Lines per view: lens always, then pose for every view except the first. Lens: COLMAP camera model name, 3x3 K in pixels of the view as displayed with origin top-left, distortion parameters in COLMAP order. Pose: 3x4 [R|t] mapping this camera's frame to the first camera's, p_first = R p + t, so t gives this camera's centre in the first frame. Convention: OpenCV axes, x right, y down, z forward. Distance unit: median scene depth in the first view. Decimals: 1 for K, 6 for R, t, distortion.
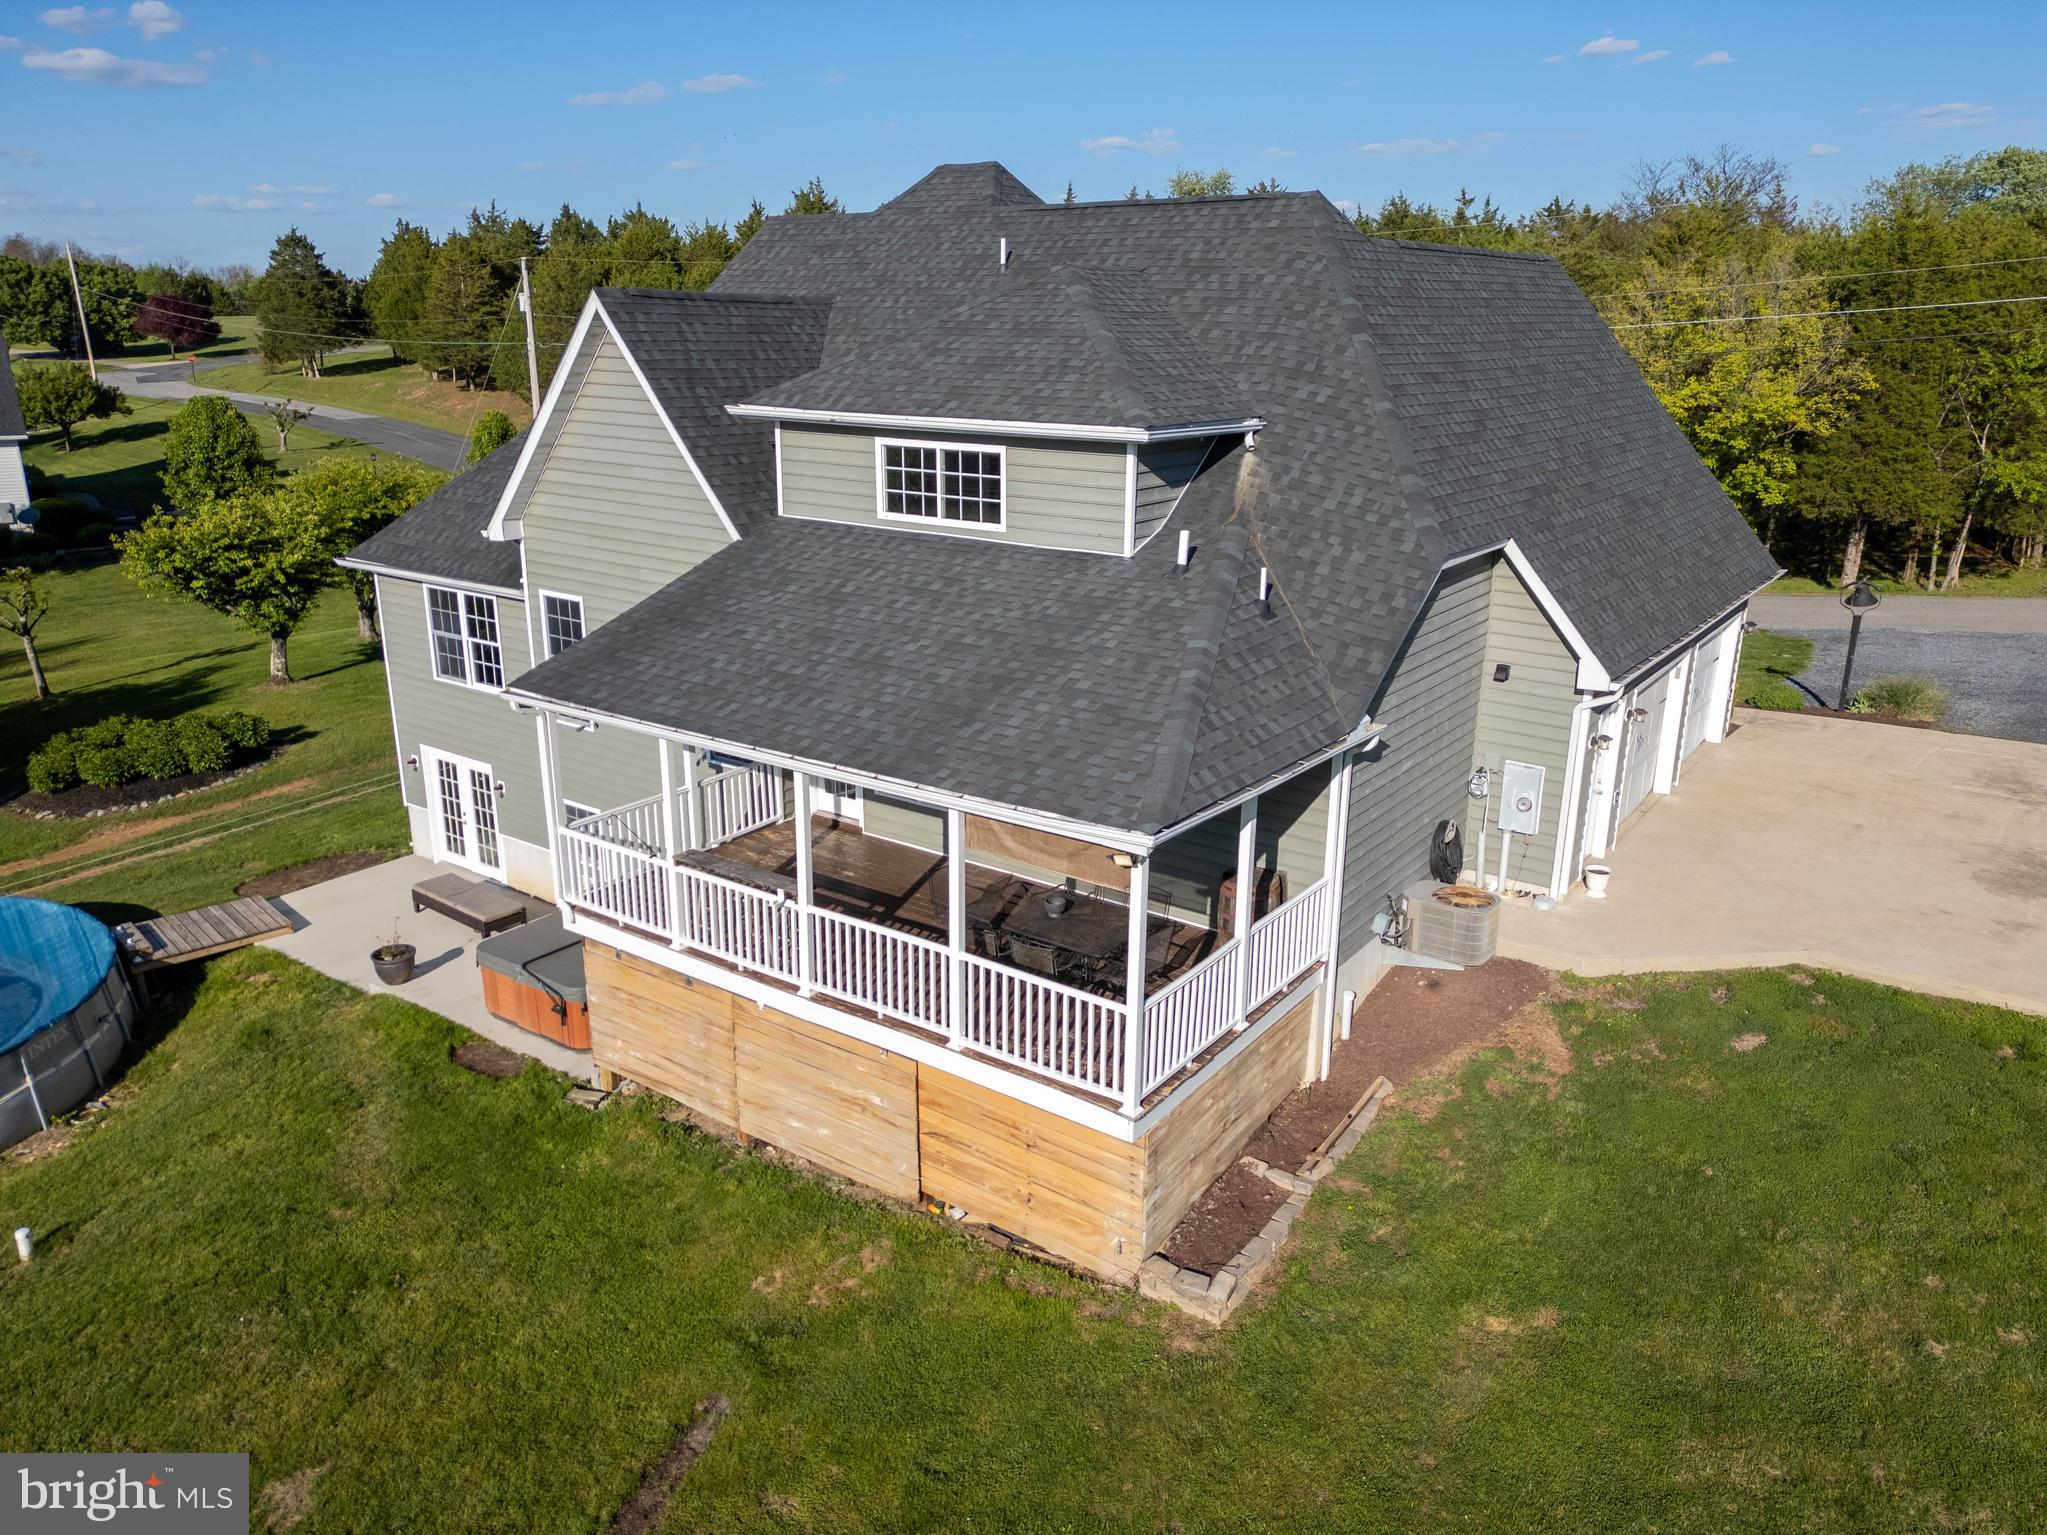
lens RADIAL K [[1443.0, 0, 1023.5], [0, 1443.0, 767.5], [0, 0, 1]] dist [0.060173, -0.064927]
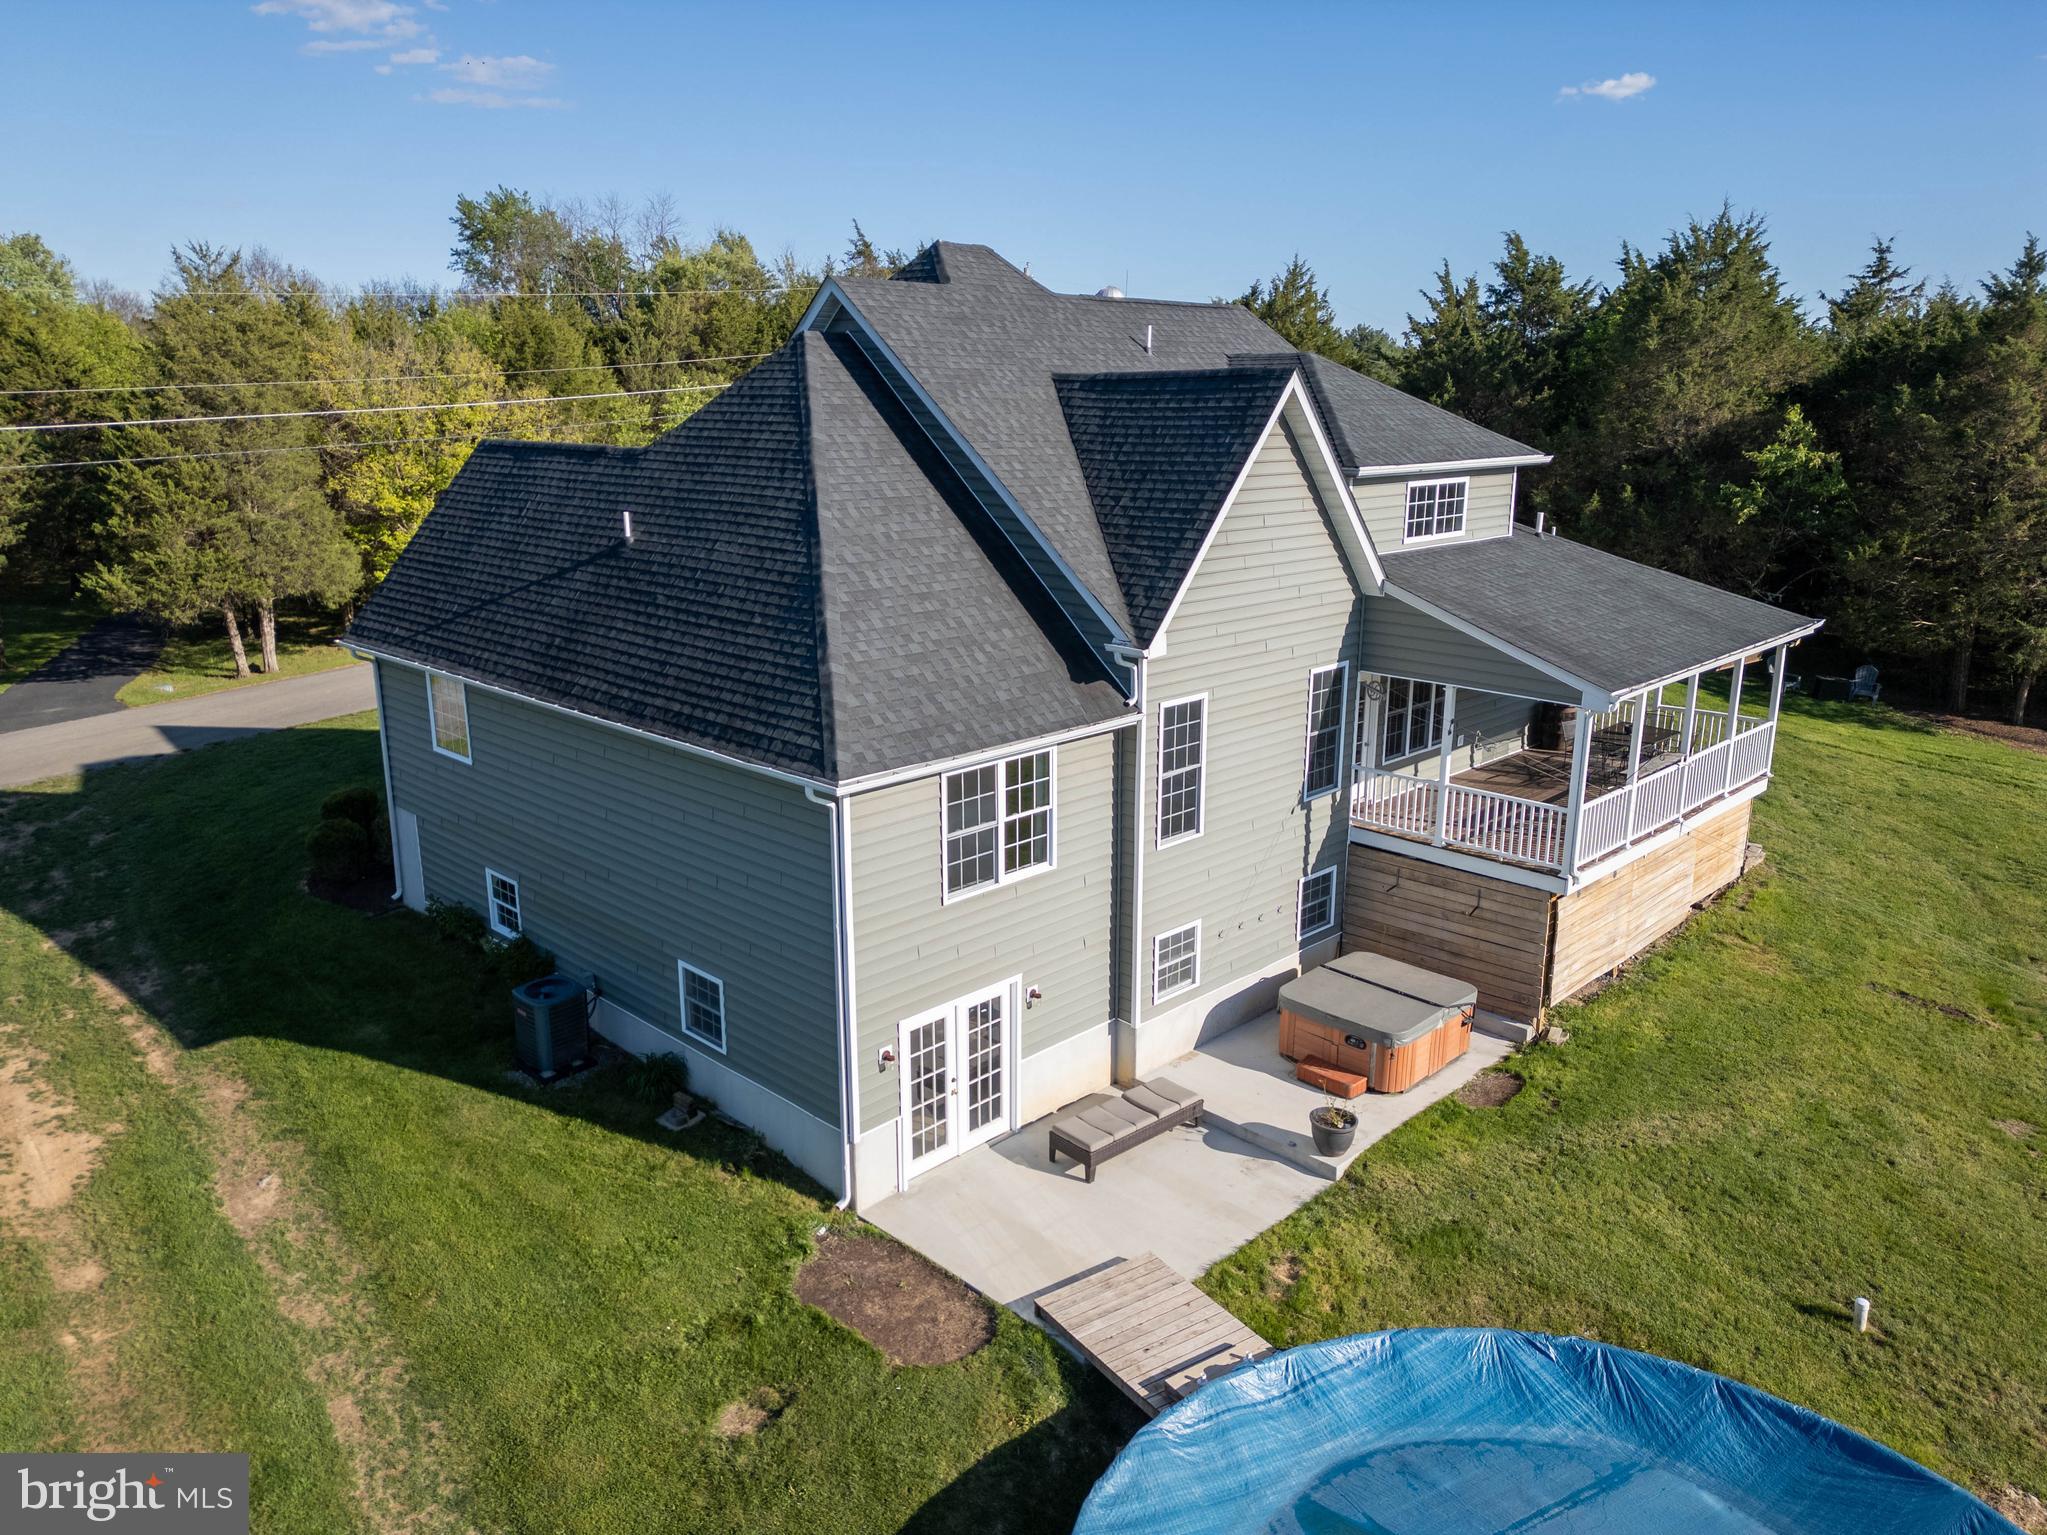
lens RADIAL K [[1443.0, 0, 1023.5], [0, 1443.0, 767.5], [0, 0, 1]] dist [0.060173, -0.064927]
pose [[0.153585, -0.255670, 0.954487, -1.455670], [0.293788, 0.934081, 0.202931, -0.351994], [-0.943451, 0.249250, 0.218574, 1.097016]]
